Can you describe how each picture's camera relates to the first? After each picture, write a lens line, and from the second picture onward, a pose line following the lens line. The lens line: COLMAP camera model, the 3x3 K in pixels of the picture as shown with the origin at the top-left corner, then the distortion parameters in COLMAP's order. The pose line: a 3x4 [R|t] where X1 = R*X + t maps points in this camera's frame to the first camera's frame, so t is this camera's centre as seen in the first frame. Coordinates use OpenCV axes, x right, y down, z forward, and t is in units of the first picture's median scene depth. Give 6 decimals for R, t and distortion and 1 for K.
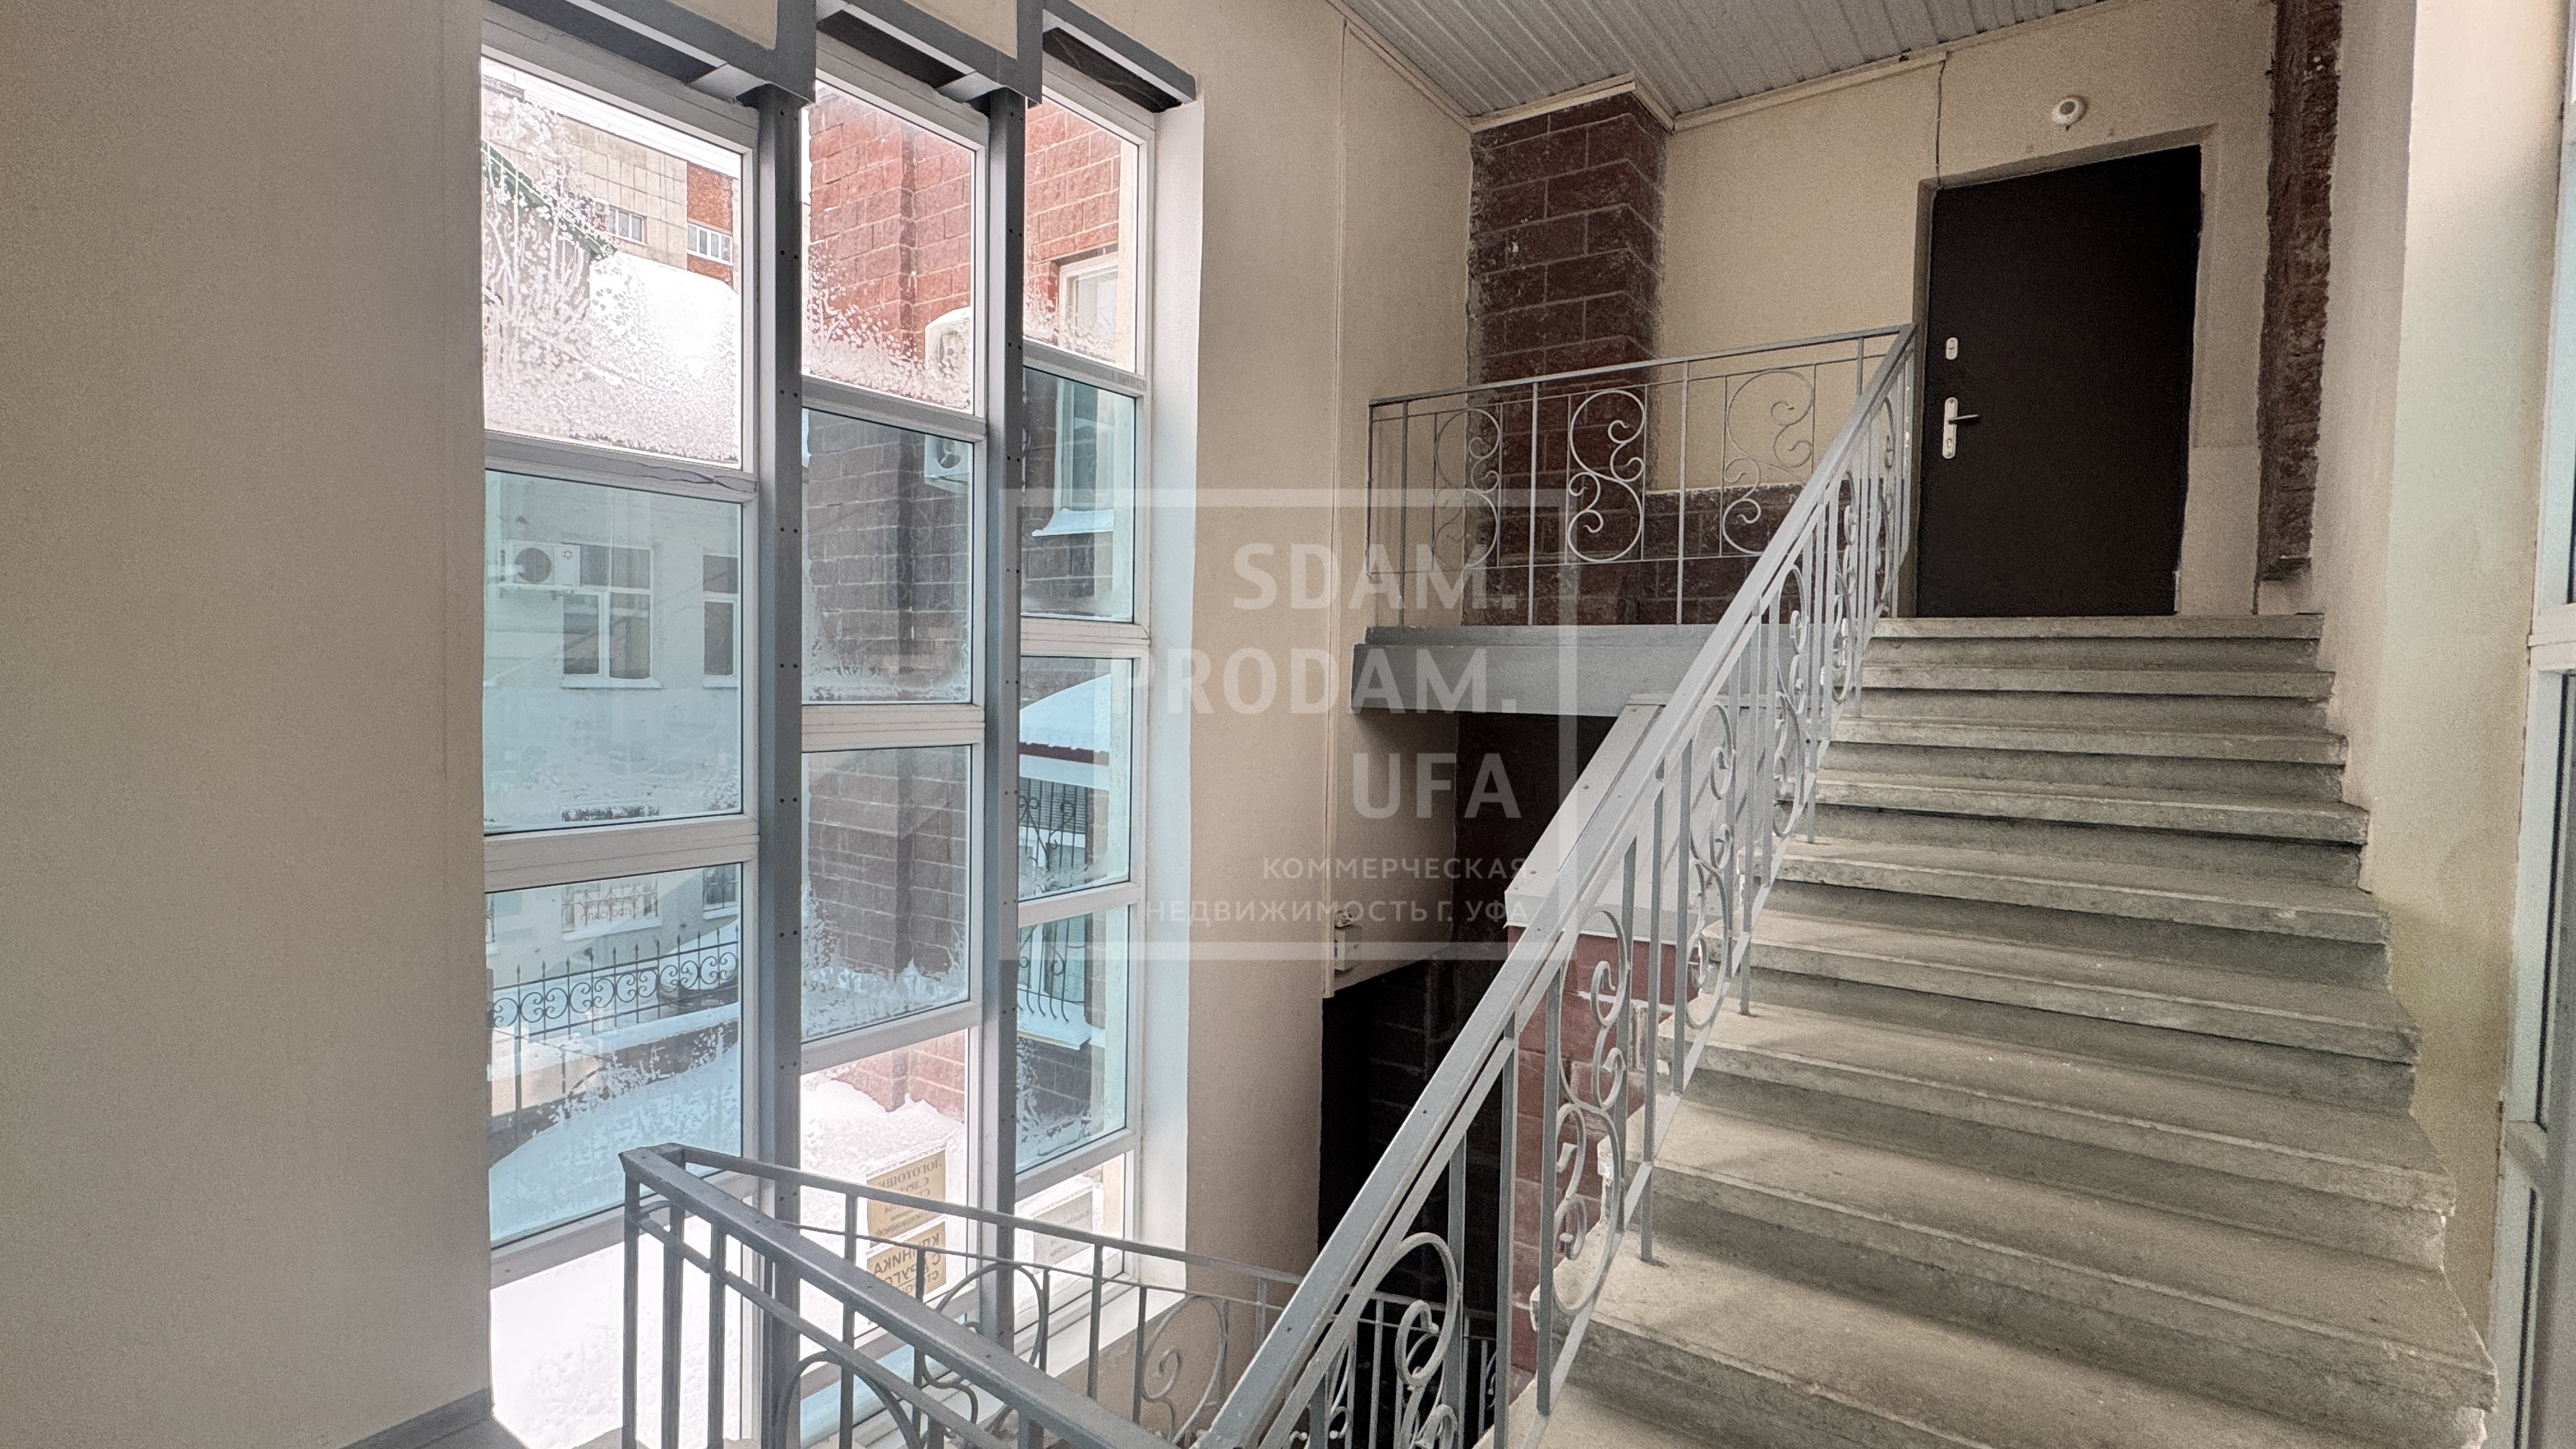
lens RADIAL K [[1218.3, 0, 1305.0], [0, 1218.3, 709.8], [0, 0, 1]] dist [-0.005282, 0.001724]
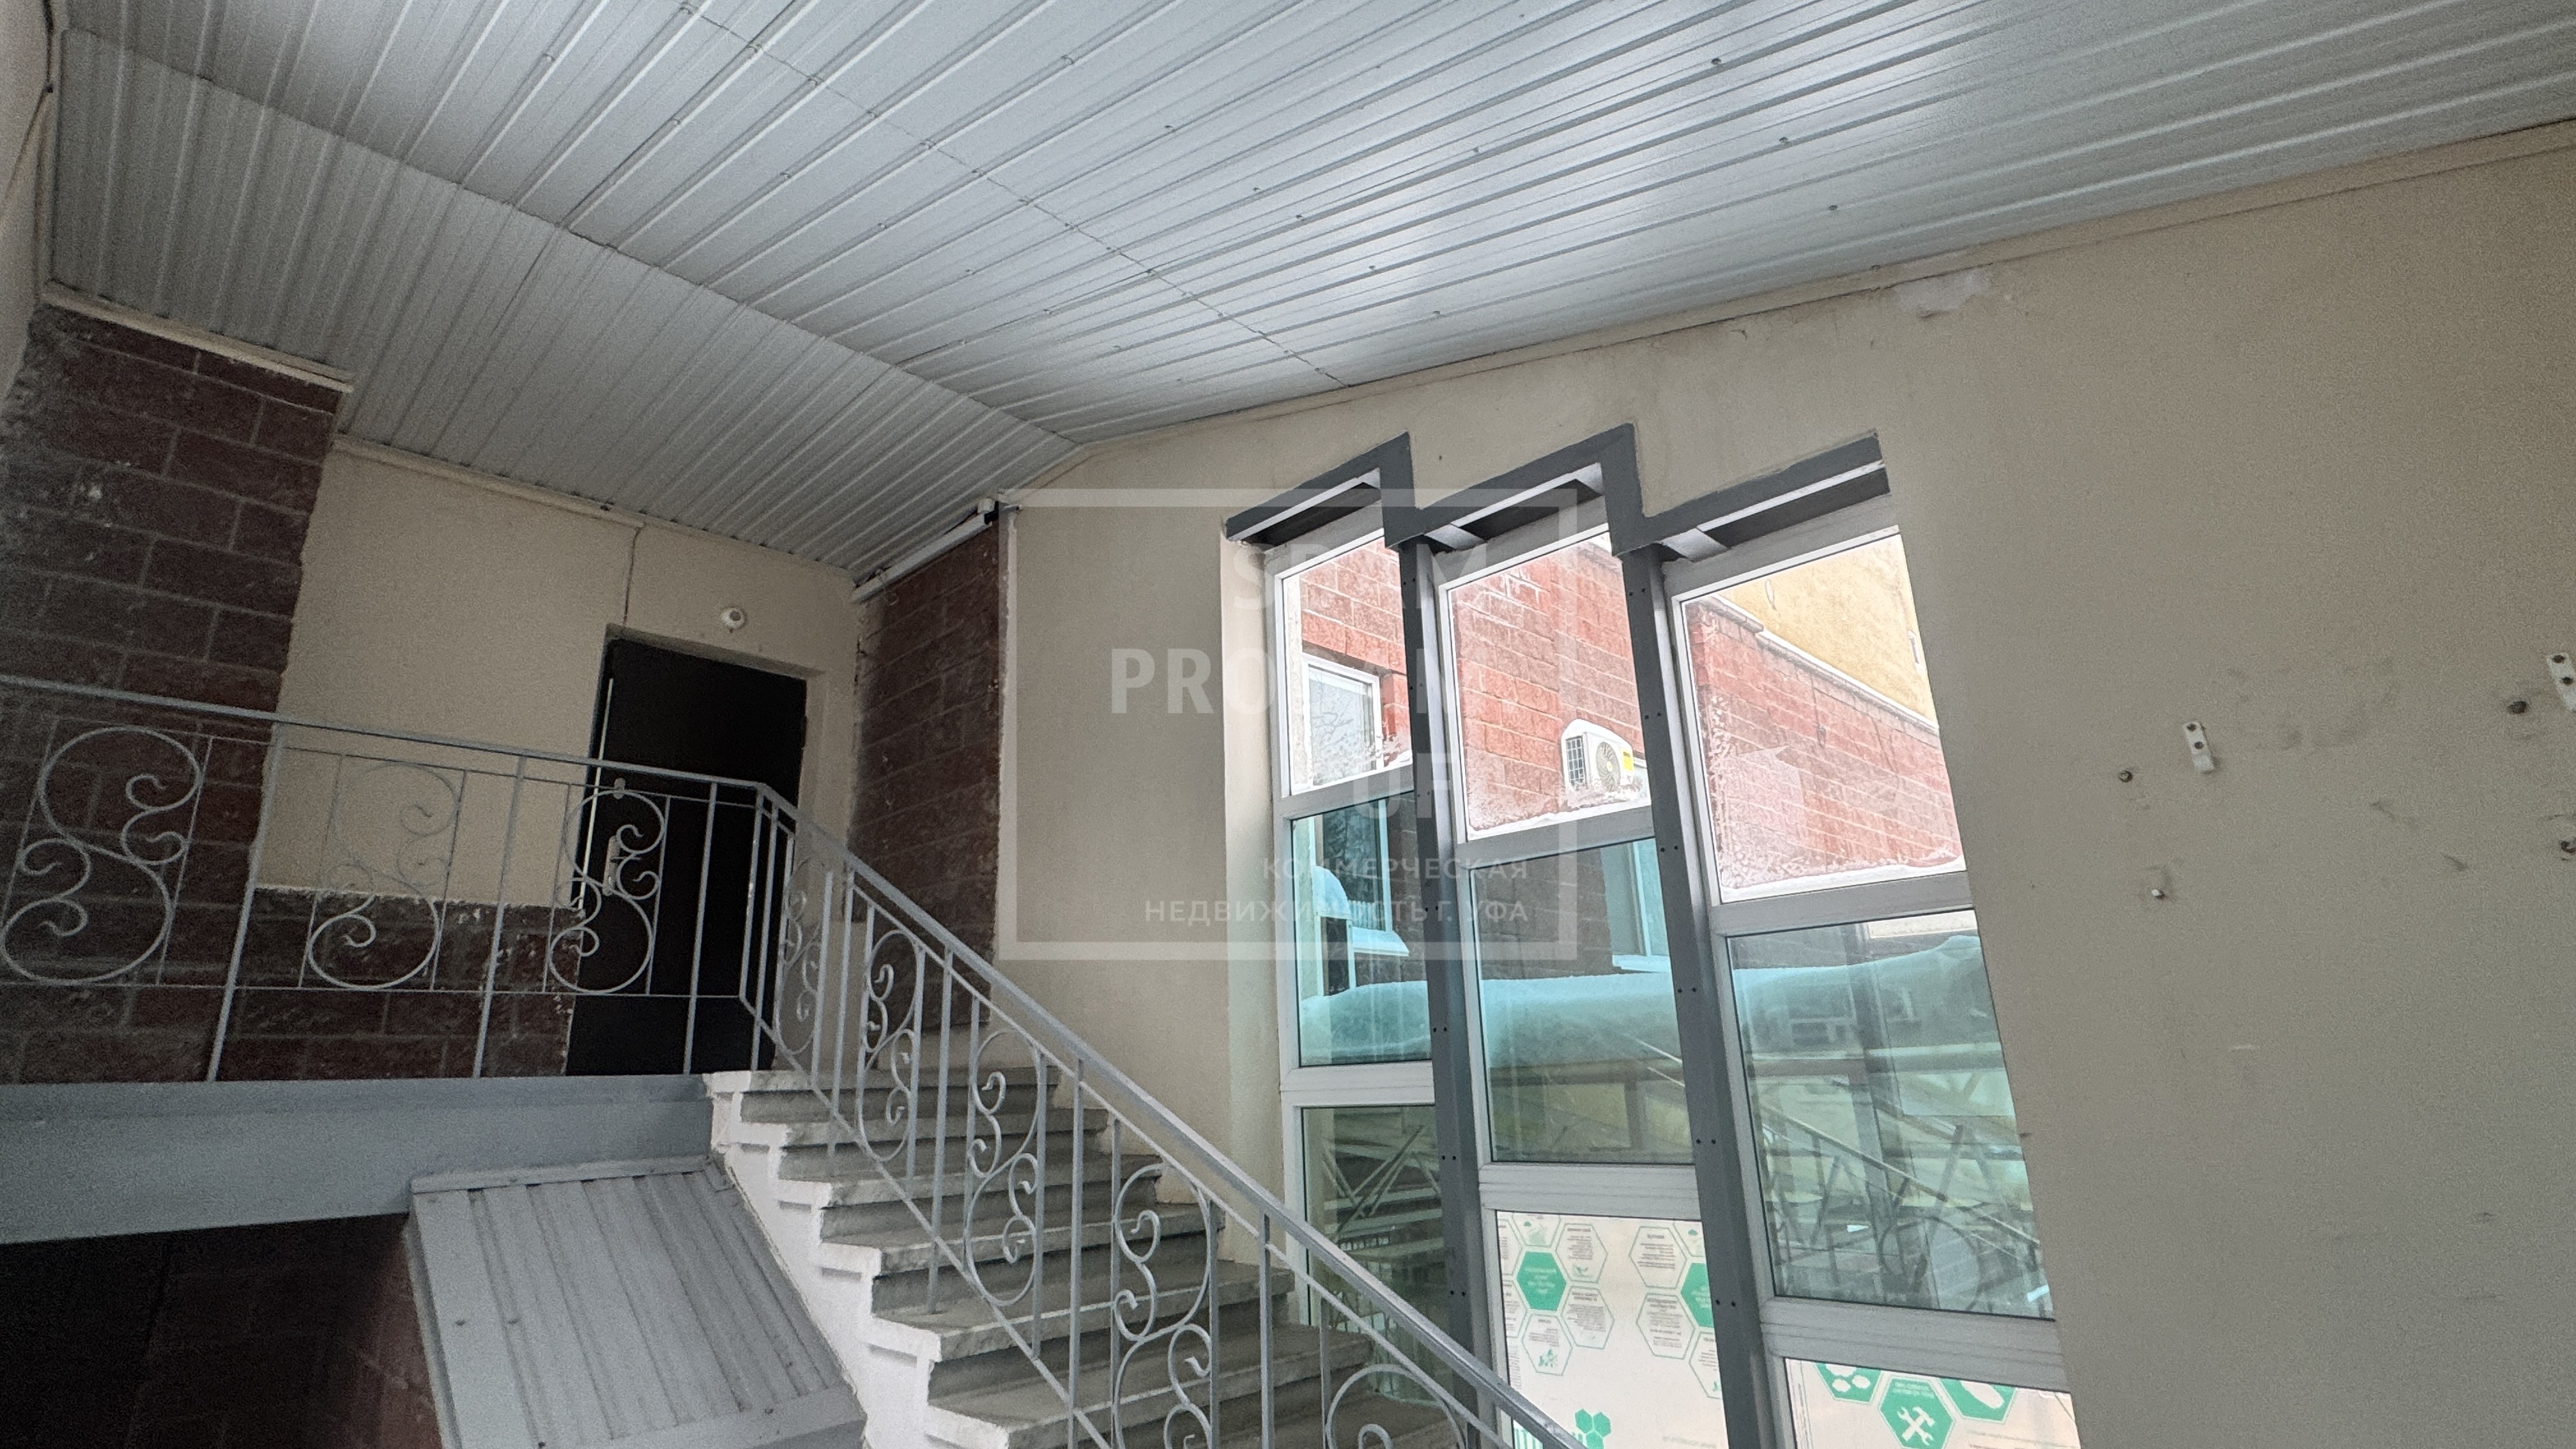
lens RADIAL K [[1218.3, 0, 1276.9], [0, 1218.3, 731.0], [0, 0, 1]] dist [-0.005282, 0.001724]
pose [[0.169679, 0.262463, 0.949906, -0.326761], [0.070231, 0.958212, -0.277303, -0.023920], [-0.982994, 0.113765, 0.144156, 0.289881]]
